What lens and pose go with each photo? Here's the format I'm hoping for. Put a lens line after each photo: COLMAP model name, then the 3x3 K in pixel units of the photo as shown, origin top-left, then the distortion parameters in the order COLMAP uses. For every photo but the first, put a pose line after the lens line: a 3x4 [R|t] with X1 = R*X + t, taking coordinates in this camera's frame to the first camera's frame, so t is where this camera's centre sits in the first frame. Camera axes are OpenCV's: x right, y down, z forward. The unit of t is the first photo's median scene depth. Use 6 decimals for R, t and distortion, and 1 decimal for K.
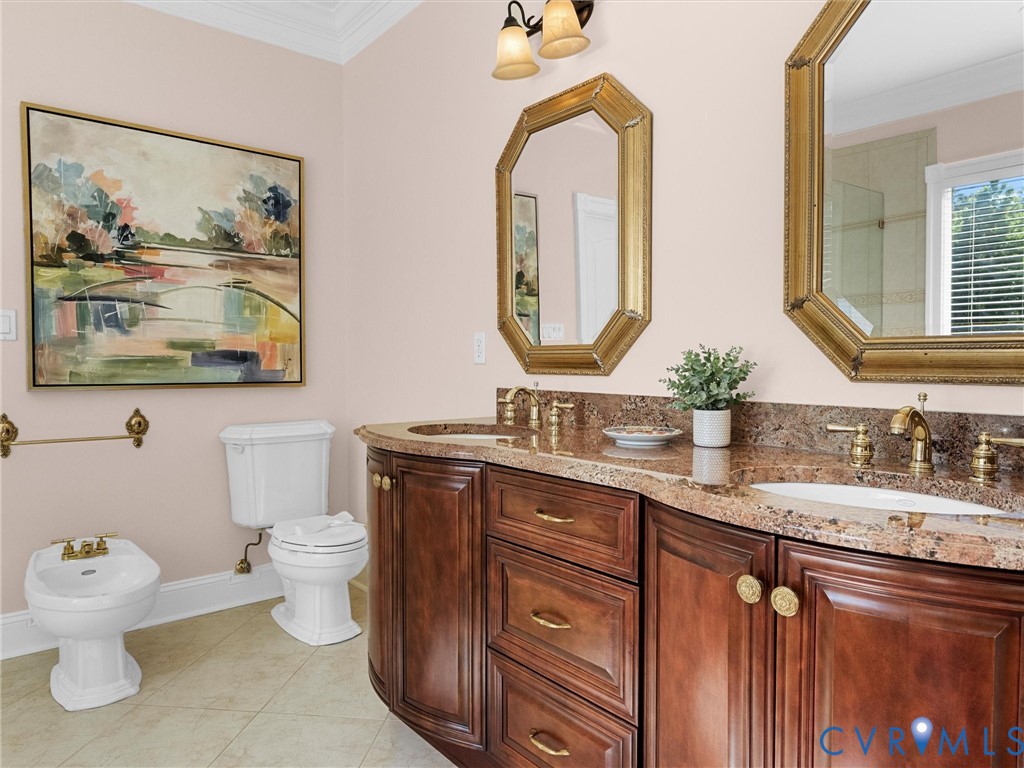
lens RADIAL K [[666.6, 0, 511.8], [0, 666.6, 391.8], [0, 0, 1]] dist [0.002317, -0.000429]
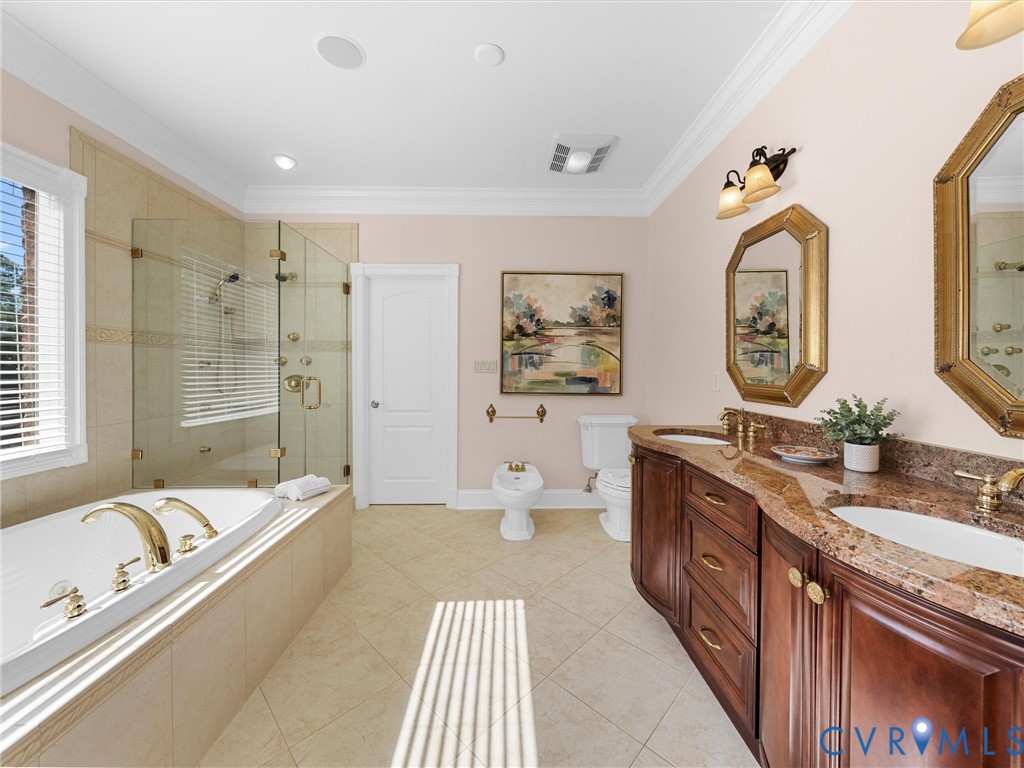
lens RADIAL K [[387.2, 0, 513.5], [0, 387.2, 376.1], [0, 0, 1]] dist [-0.000246, -0.000254]
pose [[0.794455, 0.015213, -0.607133, 0.129011], [-0.033917, 0.999237, -0.019344, -0.042769], [0.606376, 0.035961, 0.794365, -0.037596]]
